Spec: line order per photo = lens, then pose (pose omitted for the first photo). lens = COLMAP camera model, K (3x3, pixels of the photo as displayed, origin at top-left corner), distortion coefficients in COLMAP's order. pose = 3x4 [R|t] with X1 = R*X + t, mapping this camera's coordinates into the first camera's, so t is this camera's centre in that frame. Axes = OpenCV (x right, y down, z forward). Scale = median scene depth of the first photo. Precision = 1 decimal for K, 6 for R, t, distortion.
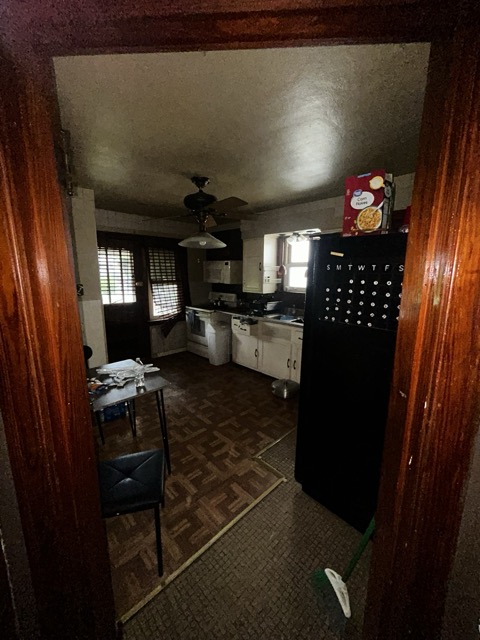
lens RADIAL K [[260.0, 0, 238.5], [0, 260.0, 316.7], [0, 0, 1]] dist [-0.002221, 0.000421]
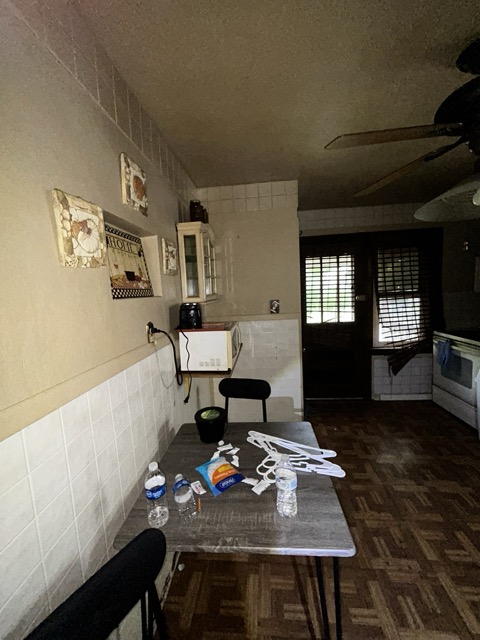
lens RADIAL K [[260.0, 0, 242.4], [0, 260.0, 321.1], [0, 0, 1]] dist [-0.002221, 0.000421]
pose [[0.659997, 0.042871, -0.750044, -0.039264], [-0.074134, 0.997214, -0.008235, -0.026854], [0.747601, 0.061039, 0.661337, 0.246672]]
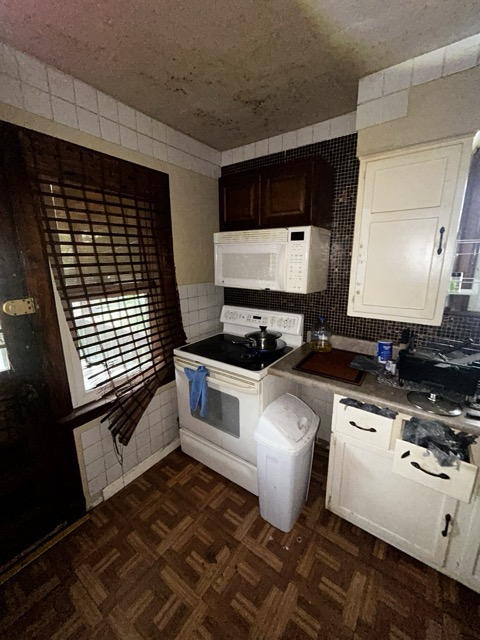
lens RADIAL K [[260.0, 0, 243.2], [0, 260.0, 320.1], [0, 0, 1]] dist [-0.002221, 0.000421]
pose [[0.983220, -0.050687, 0.175238, -0.181113], [0.041223, 0.997510, 0.057230, -0.112114], [-0.177703, -0.049046, 0.982861, 0.650266]]
